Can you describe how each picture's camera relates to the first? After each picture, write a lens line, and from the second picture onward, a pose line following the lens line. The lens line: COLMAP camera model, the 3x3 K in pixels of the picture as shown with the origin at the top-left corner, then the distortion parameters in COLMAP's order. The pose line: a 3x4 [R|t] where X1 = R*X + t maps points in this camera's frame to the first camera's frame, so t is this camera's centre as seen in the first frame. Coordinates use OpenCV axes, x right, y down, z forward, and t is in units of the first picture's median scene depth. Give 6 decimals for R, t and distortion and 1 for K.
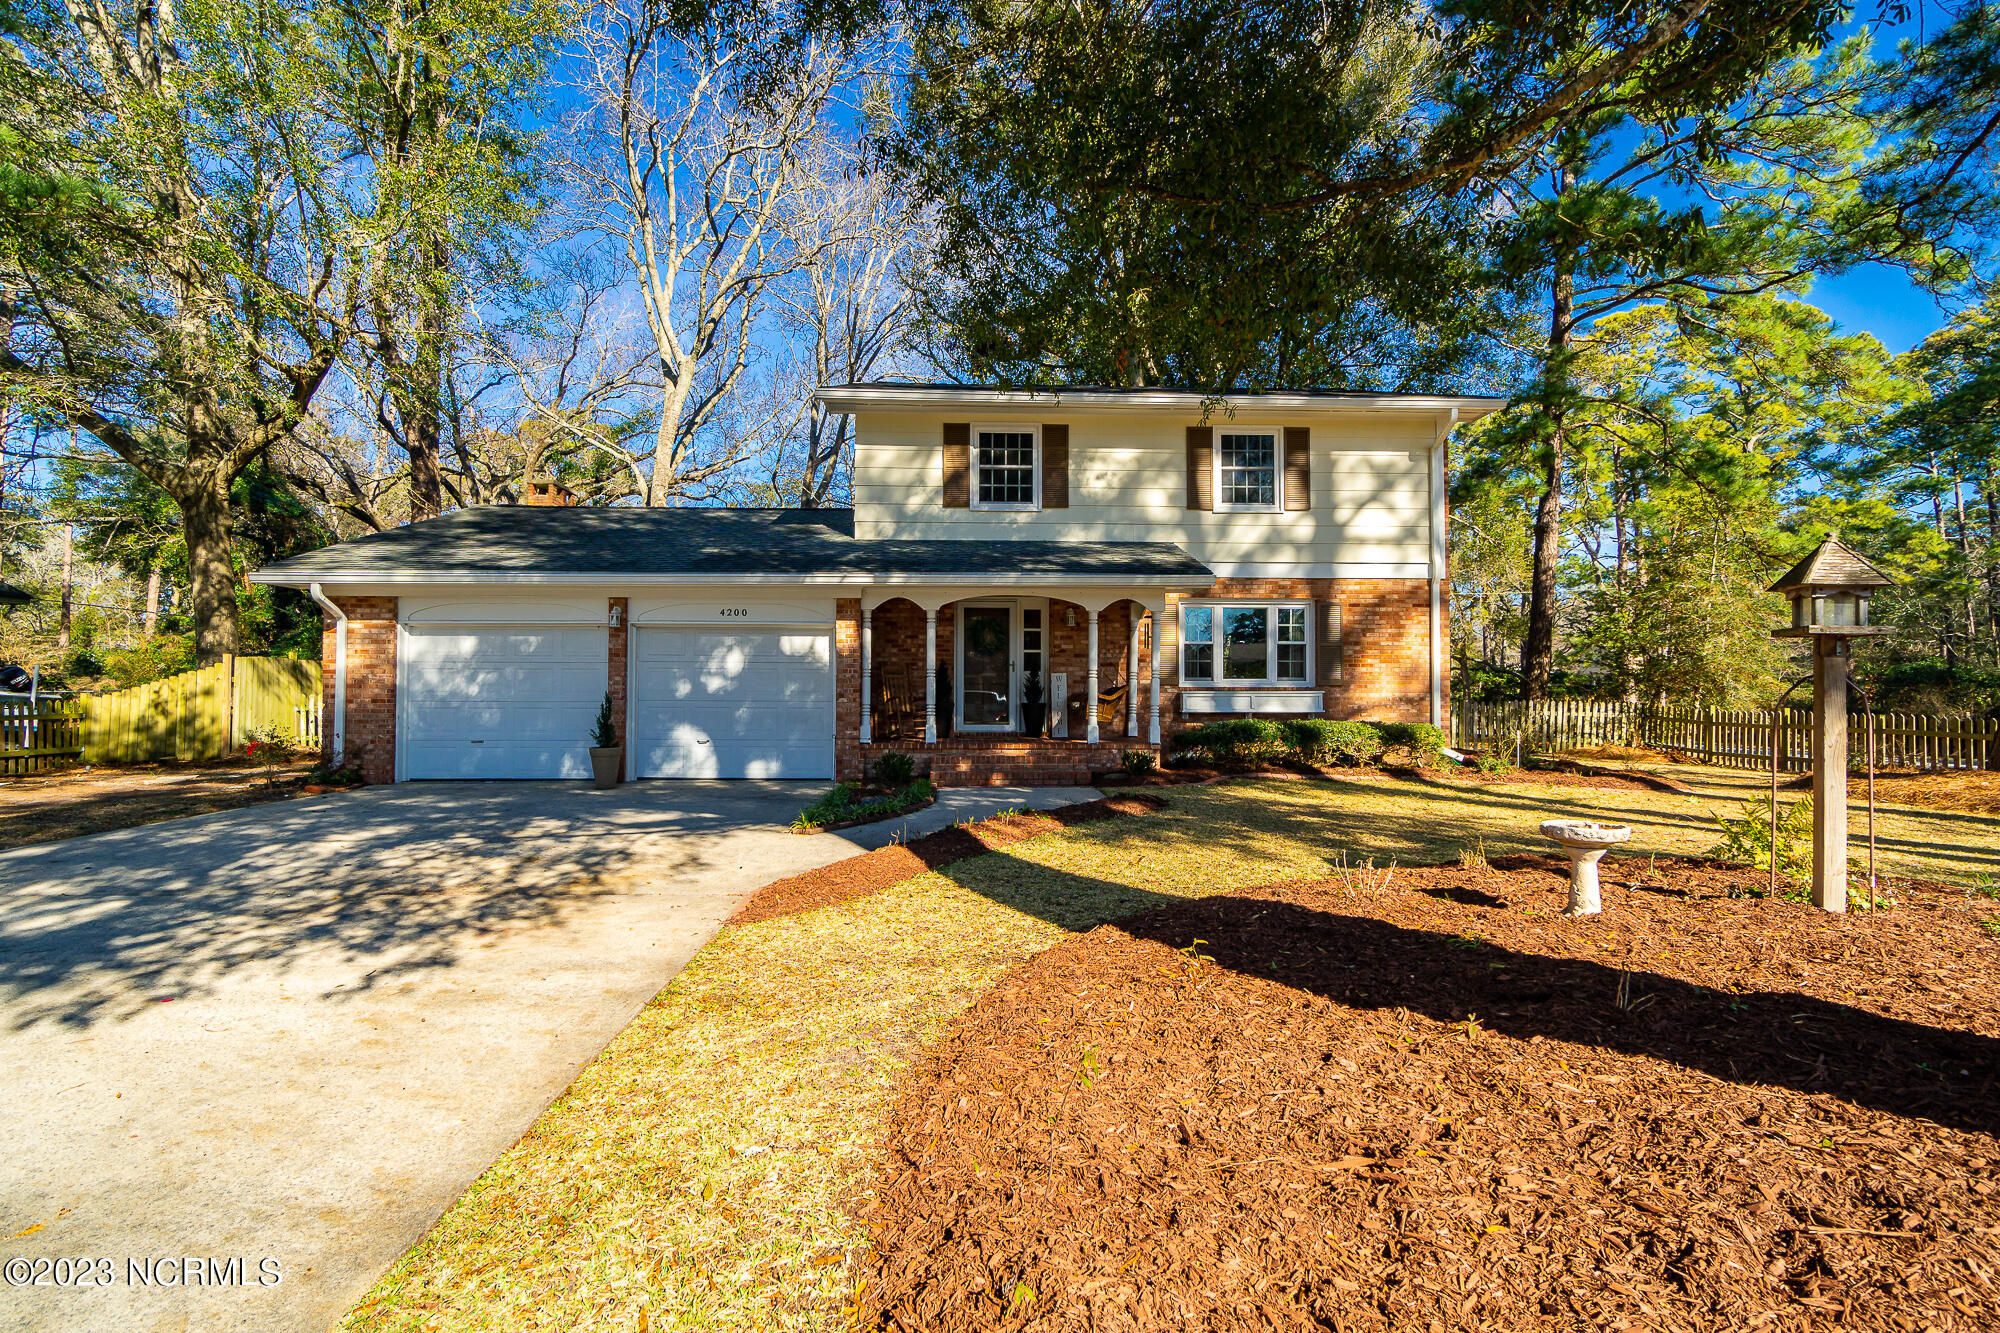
lens RADIAL K [[962.6, 0, 1004.8], [0, 962.6, 671.8], [0, 0, 1]] dist [-0.004756, -0.002444]
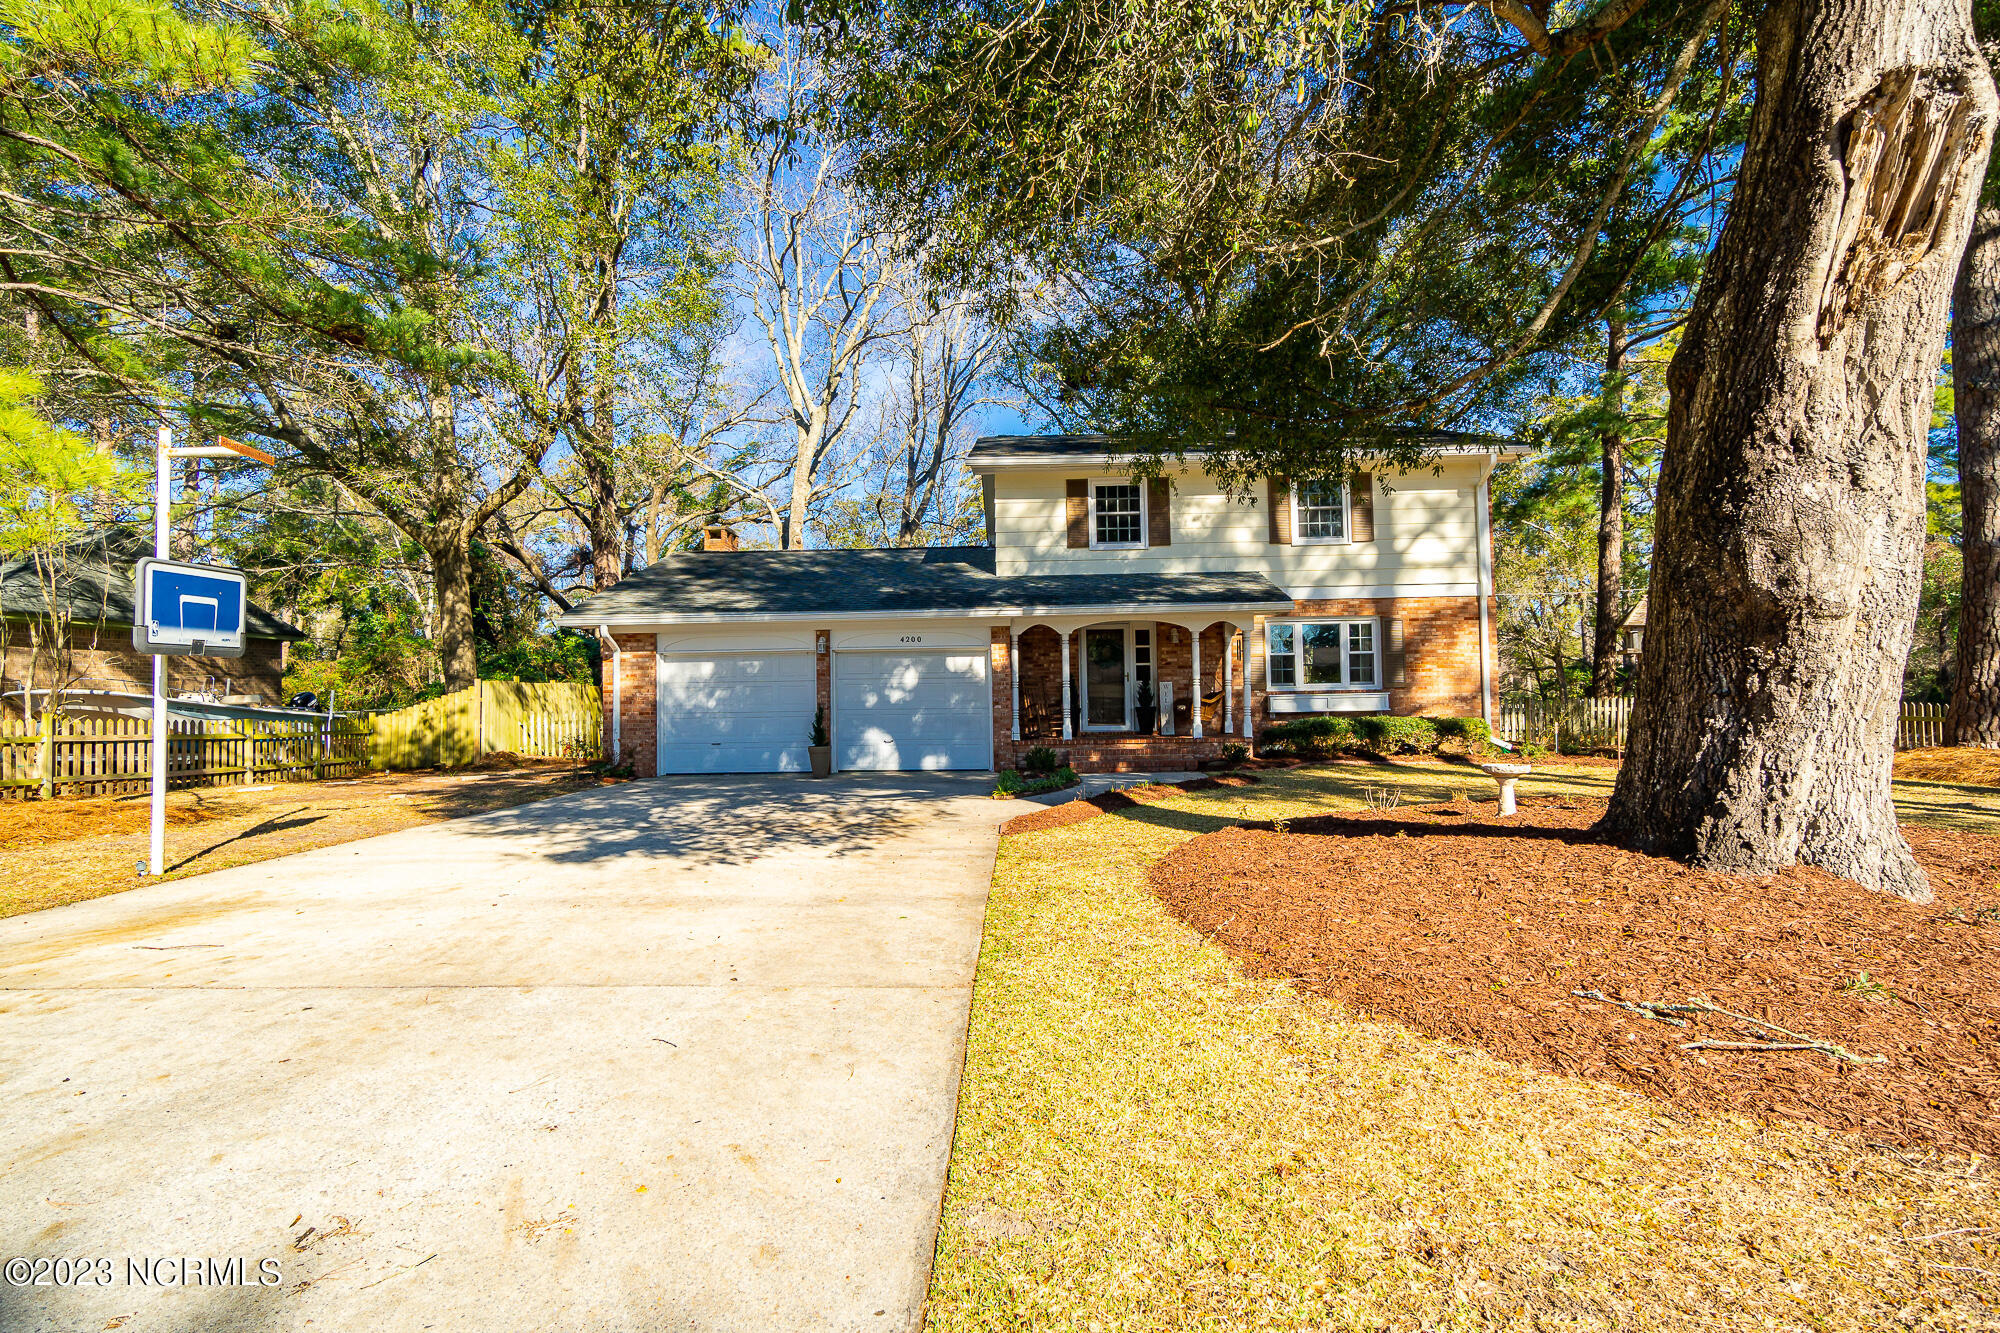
lens RADIAL K [[1019.0, 0, 1015.1], [0, 1019.0, 658.1], [0, 0, 1]] dist [-0.010254, 0.002139]
pose [[0.997954, -0.020762, -0.060464, -0.054296], [0.019458, 0.999567, -0.022078, -0.003607], [0.060896, 0.020856, 0.997926, -0.290810]]
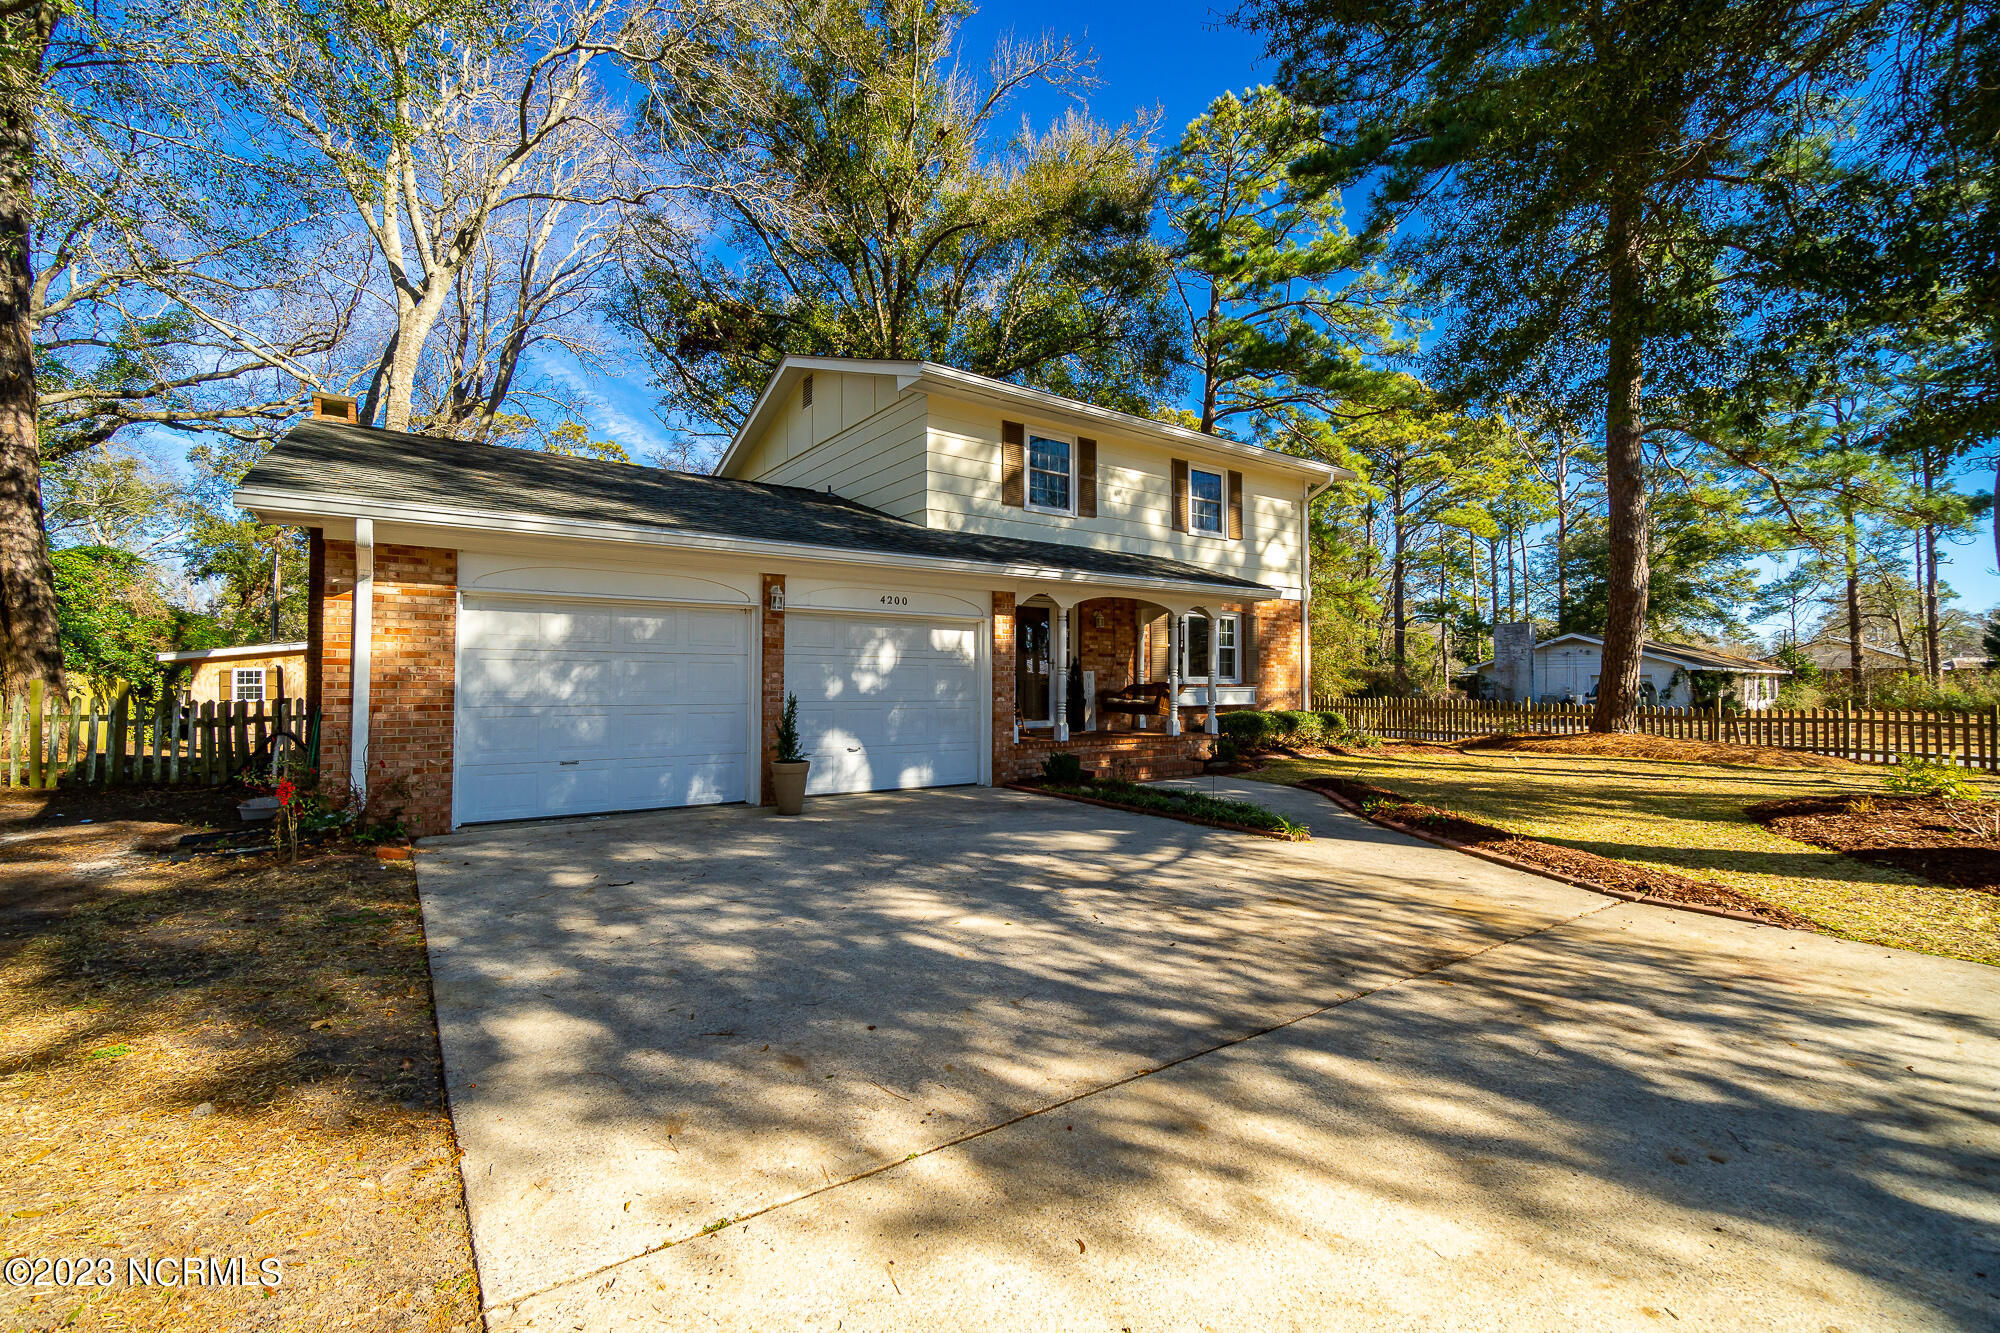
lens RADIAL K [[864.3, 0, 1028.6], [0, 864.3, 665.5], [0, 0, 1]] dist [-0.011451, -0.000085]
pose [[0.828174, 0.009751, 0.560386, -0.536287], [-0.006098, 0.999946, -0.008388, 0.003152], [-0.560437, 0.003530, 0.828189, 0.242163]]
